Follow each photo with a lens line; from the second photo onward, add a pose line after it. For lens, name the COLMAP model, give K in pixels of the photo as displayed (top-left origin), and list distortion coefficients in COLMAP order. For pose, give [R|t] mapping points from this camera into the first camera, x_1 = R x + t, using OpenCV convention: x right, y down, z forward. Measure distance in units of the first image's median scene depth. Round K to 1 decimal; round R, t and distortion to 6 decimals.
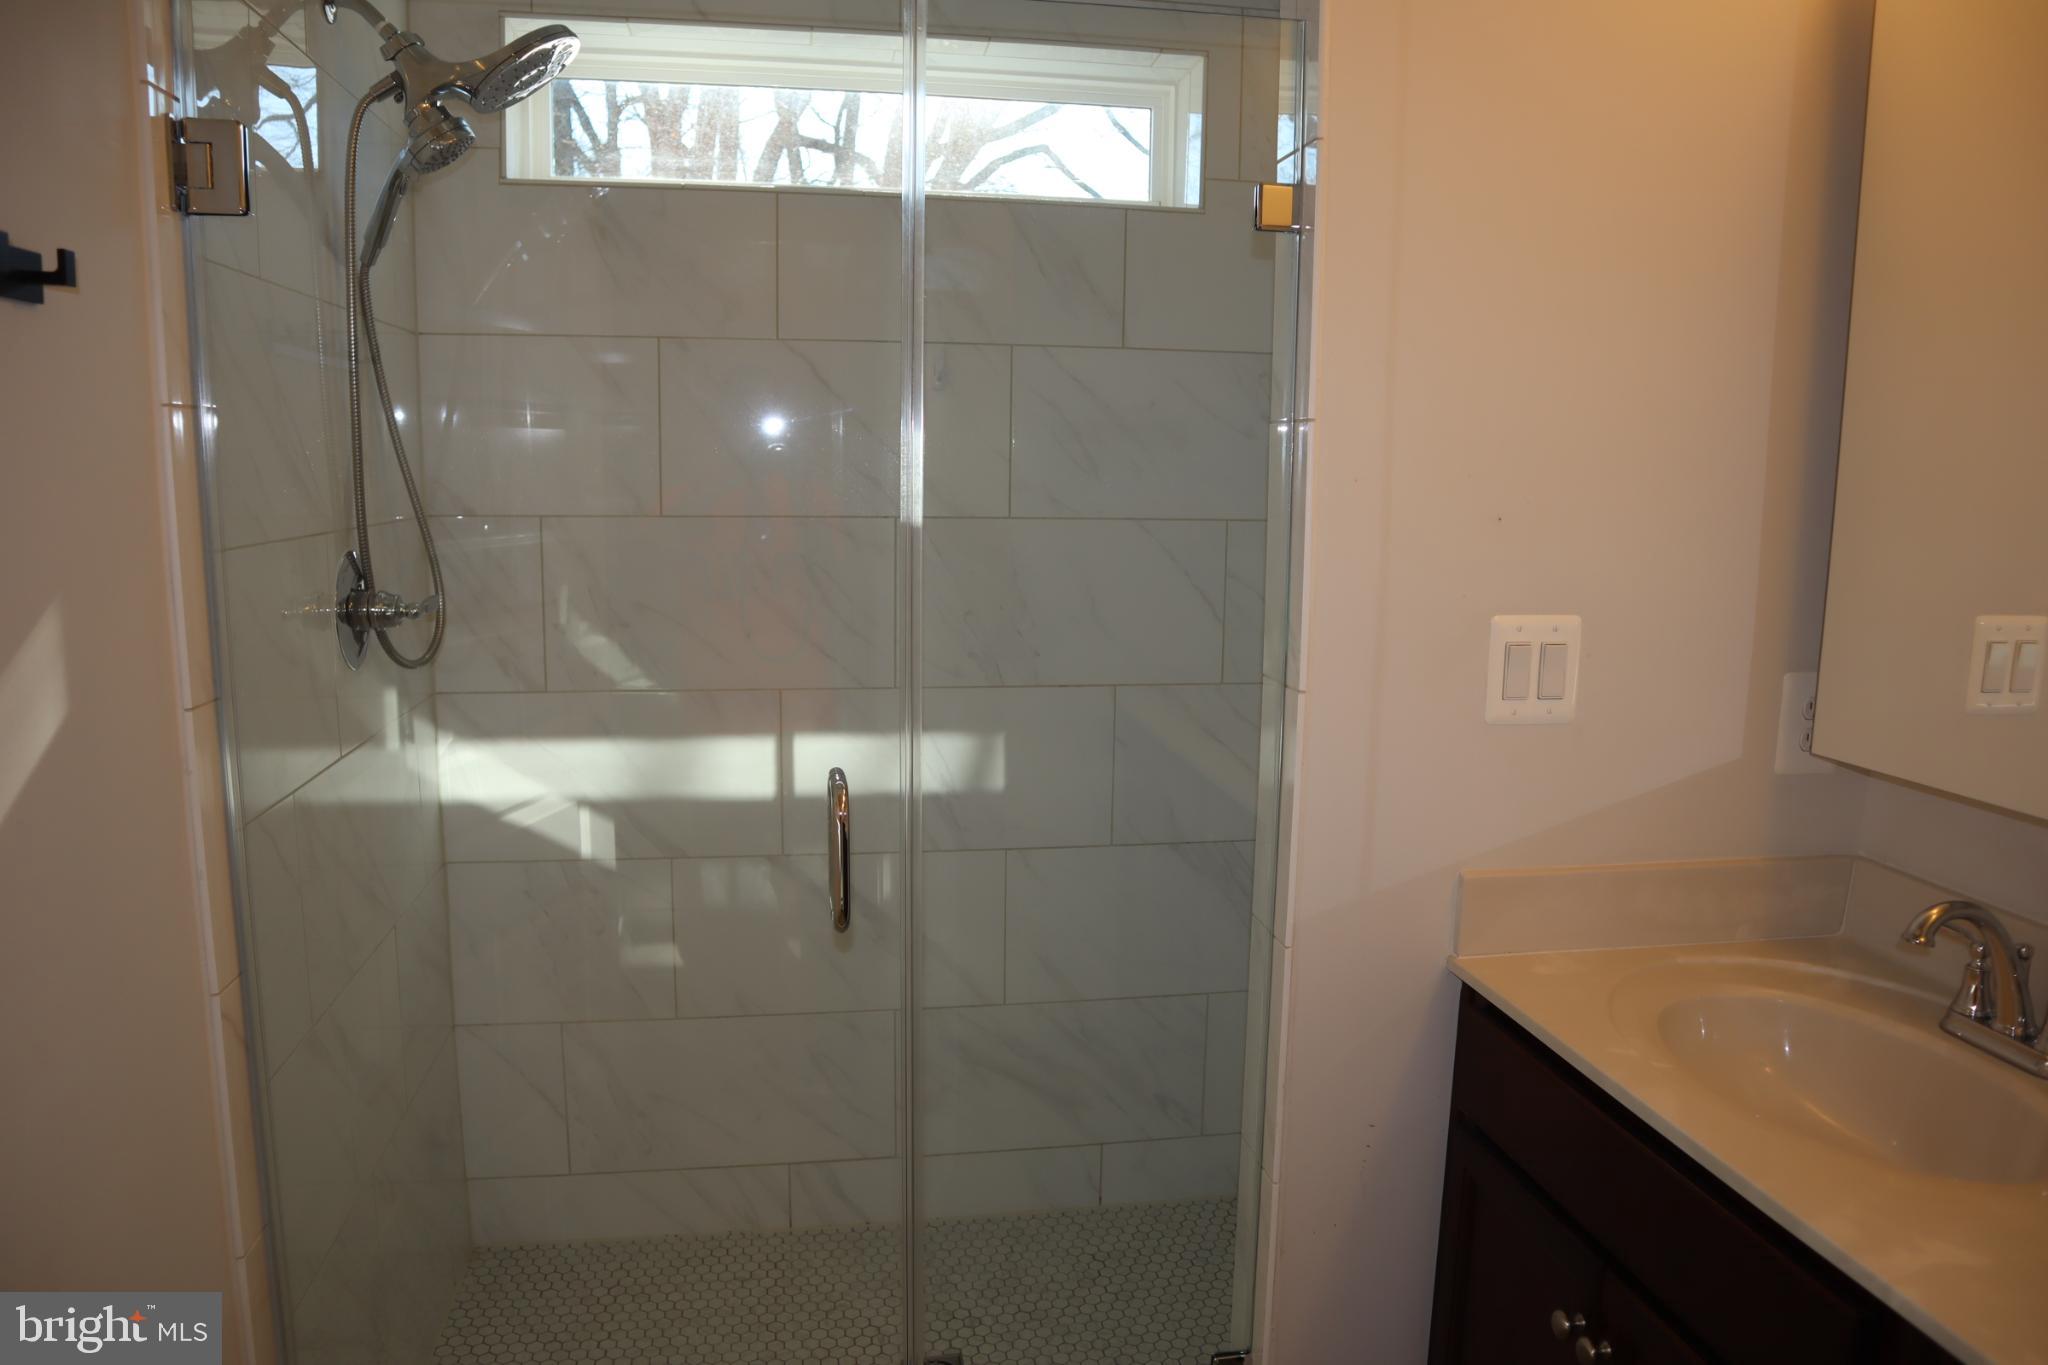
lens RADIAL K [[1406.9, 0, 1032.9], [0, 1406.9, 681.4], [0, 0, 1]] dist [-0.117459, 0.072623]
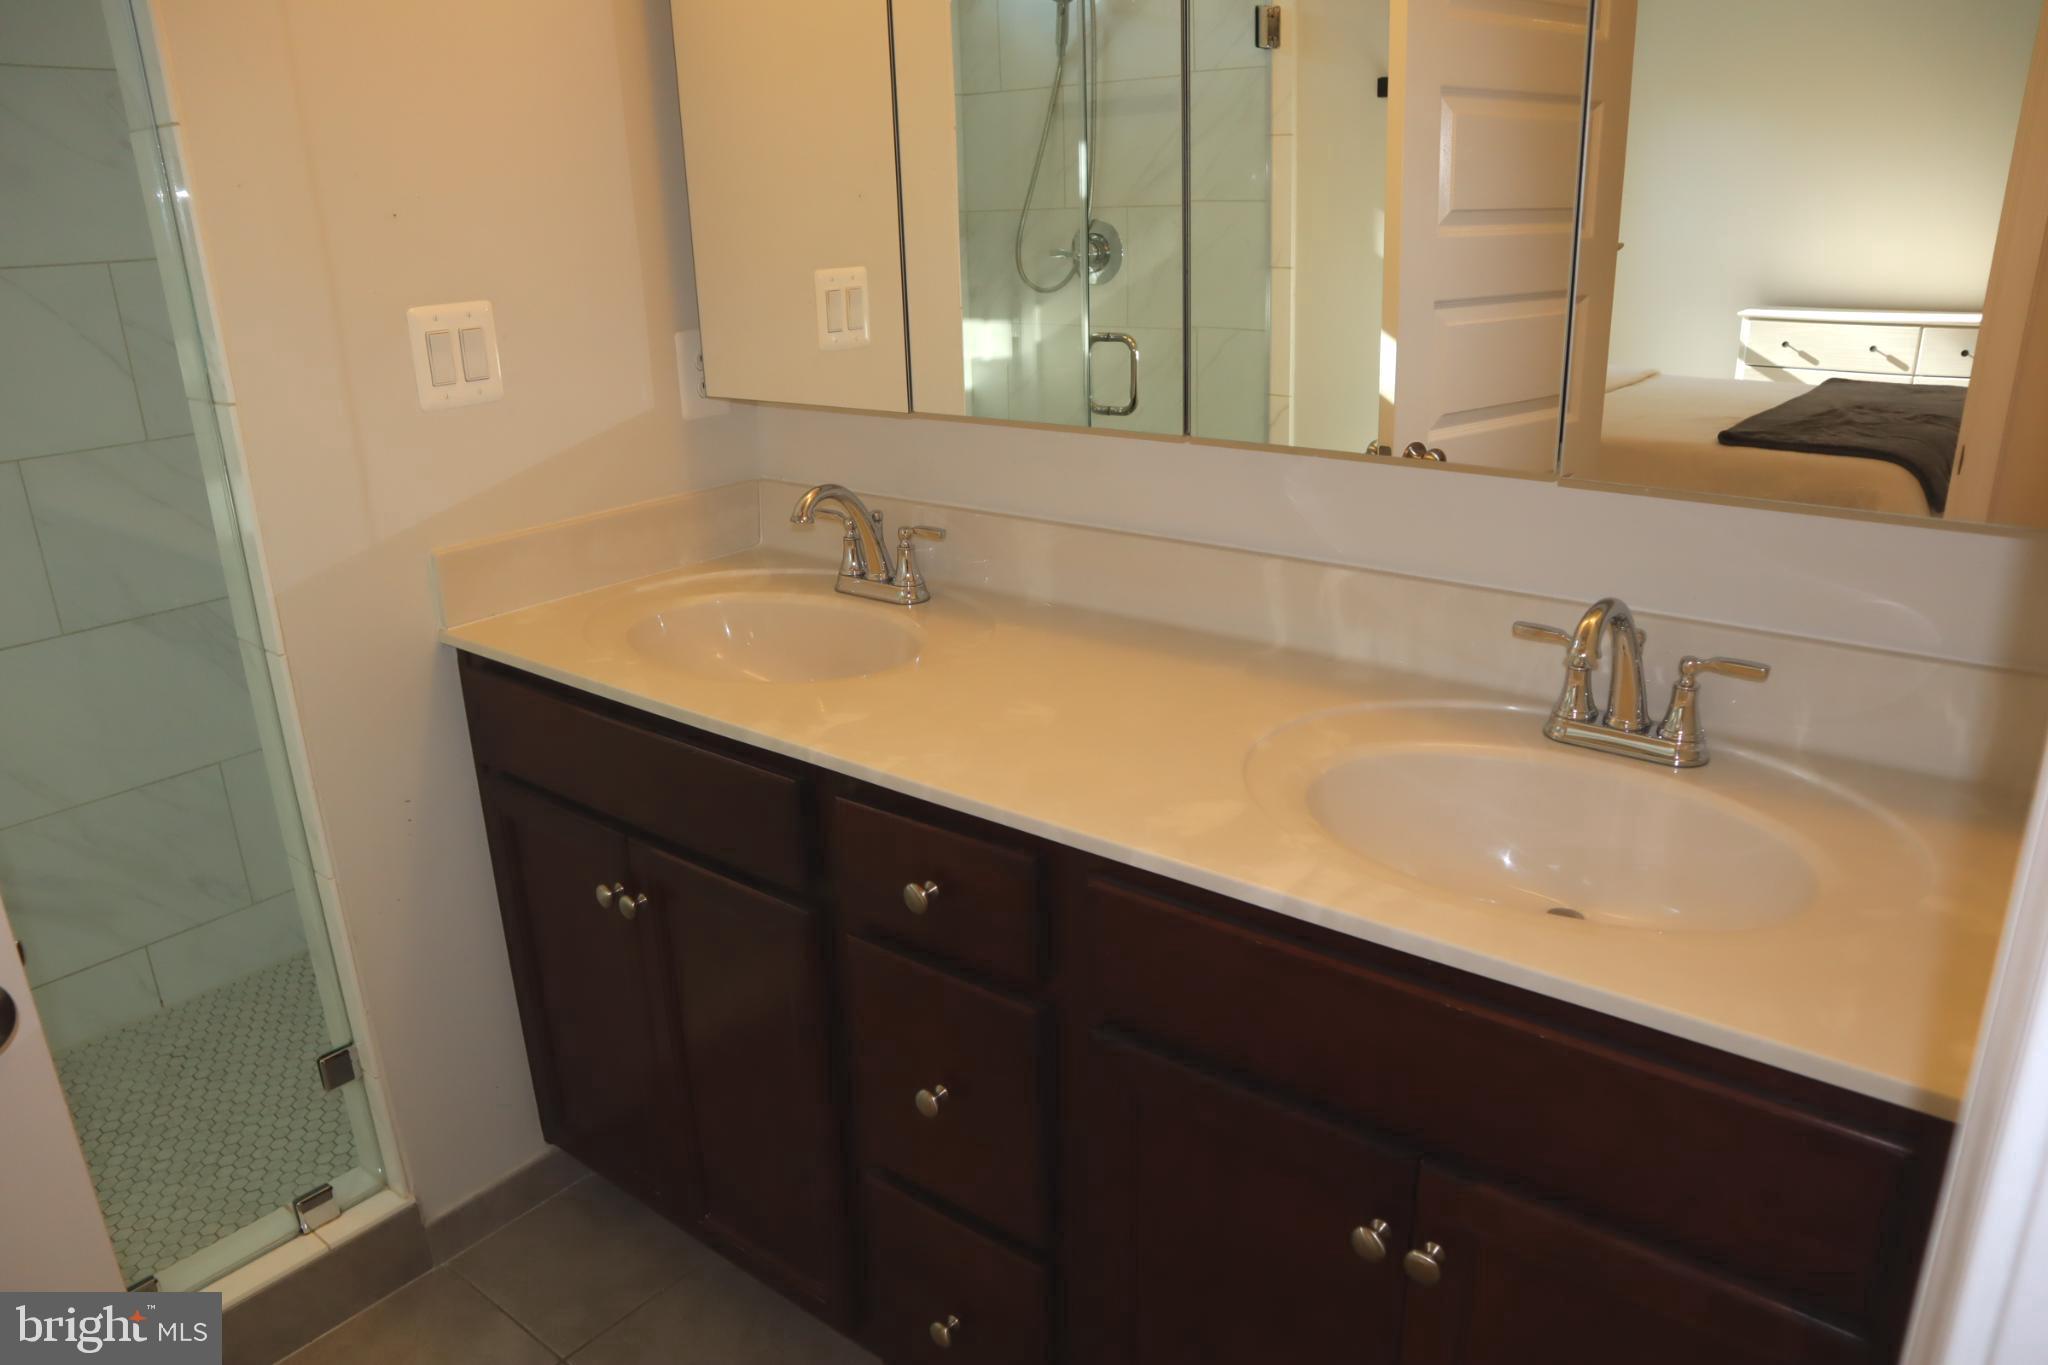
lens RADIAL K [[1406.9, 0, 1018.2], [0, 1406.9, 682.2], [0, 0, 1]] dist [-0.117459, 0.072623]
pose [[0.754219, -0.254627, 0.605242, -0.024135], [0.142570, 0.963264, 0.227586, 0.055963], [-0.640958, -0.085361, 0.762815, -0.125204]]
